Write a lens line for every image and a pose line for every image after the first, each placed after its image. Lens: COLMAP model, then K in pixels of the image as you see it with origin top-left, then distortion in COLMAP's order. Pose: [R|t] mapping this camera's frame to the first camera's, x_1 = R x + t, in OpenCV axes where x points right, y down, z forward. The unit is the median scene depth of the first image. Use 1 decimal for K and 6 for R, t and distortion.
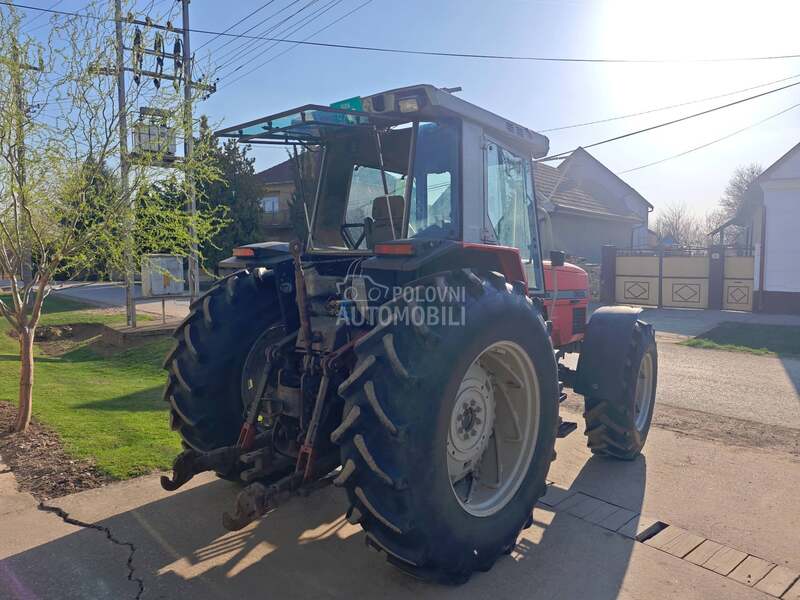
lens RADIAL K [[552.2, 0, 397.6], [0, 552.2, 296.6], [0, 0, 1]] dist [0.011516, -0.029097]
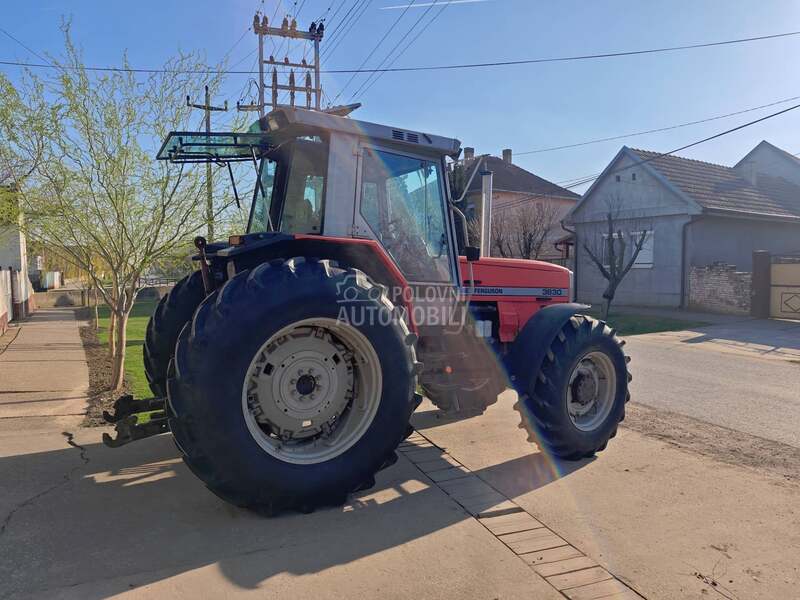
lens RADIAL K [[552.2, 0, 396.9], [0, 552.2, 297.8], [0, 0, 1]] dist [0.011516, -0.029097]
pose [[0.944816, 0.018413, -0.327082, 0.392193], [-0.024887, 0.999568, -0.015618, 0.028399], [0.326654, 0.022896, 0.944867, -0.031859]]
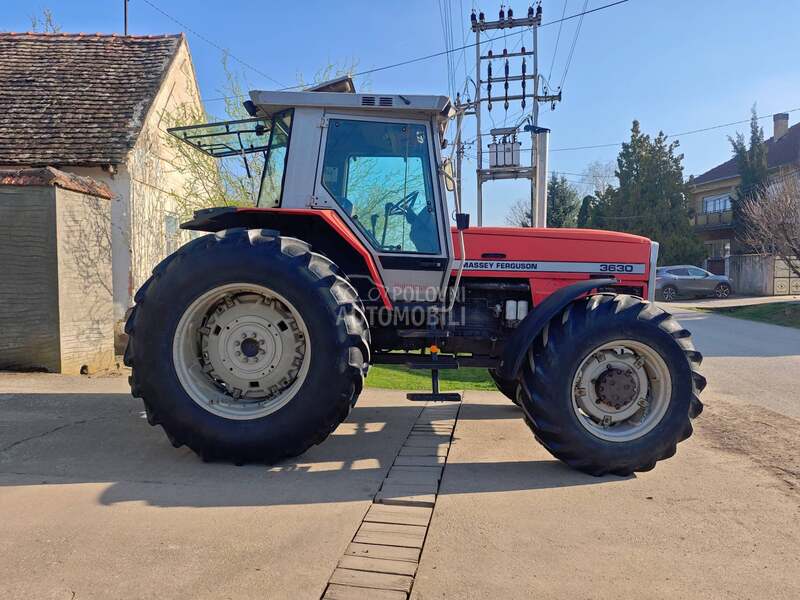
lens RADIAL K [[552.2, 0, 397.2], [0, 552.2, 300.7], [0, 0, 1]] dist [0.011516, -0.029097]
pose [[0.648113, 0.033570, -0.760804, 0.736365], [-0.045689, 0.998942, 0.005157, 0.052822], [0.760173, 0.031418, 0.648961, 0.243811]]
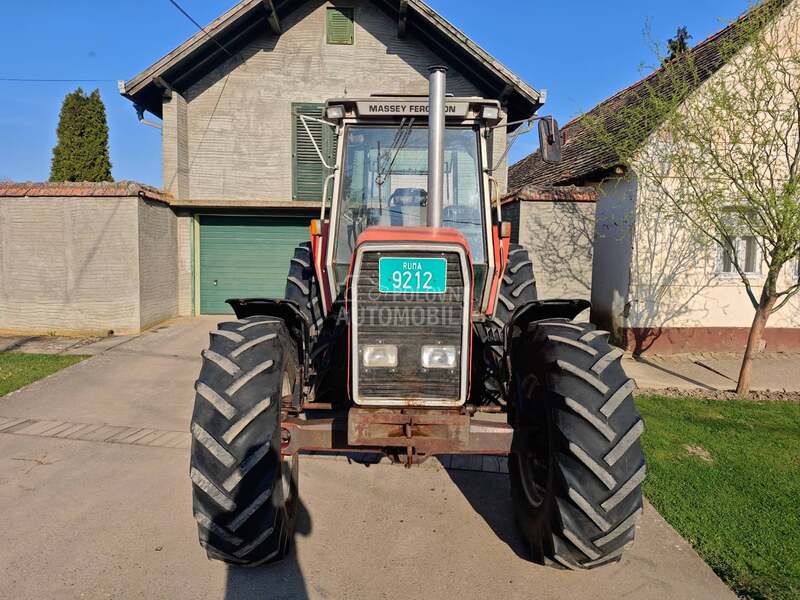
lens RADIAL K [[552.2, 0, 400.0], [0, 552.2, 299.8], [0, 0, 1]] dist [0.011516, -0.029097]
pose [[-0.749639, 0.039694, -0.660655, 0.624483], [-0.065970, 0.988747, 0.134263, -0.063505], [0.658550, 0.144233, -0.738585, 1.396931]]
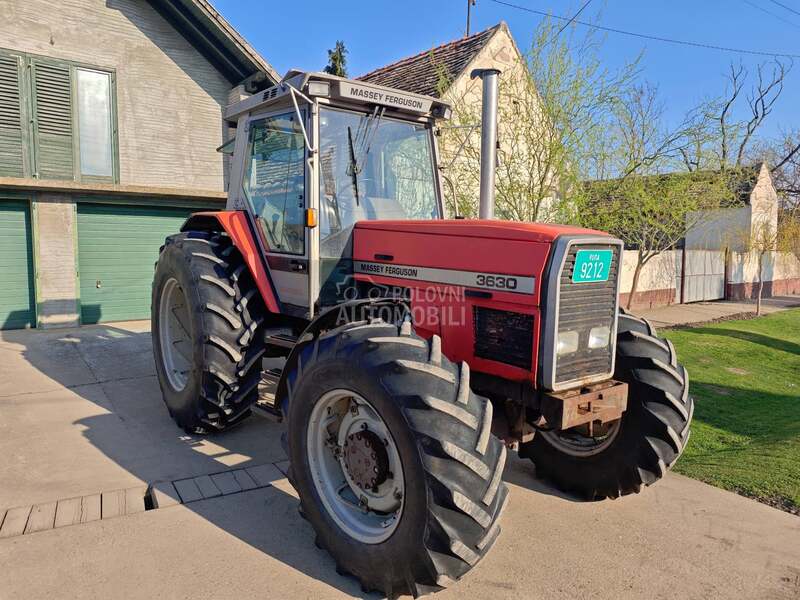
lens RADIAL K [[552.2, 0, 395.8], [0, 552.2, 300.5], [0, 0, 1]] dist [0.011516, -0.029097]
pose [[-0.192310, 0.086783, -0.977489, 0.833444], [-0.076680, 0.991708, 0.103131, -0.032193], [0.978334, 0.094787, -0.184061, 1.009135]]
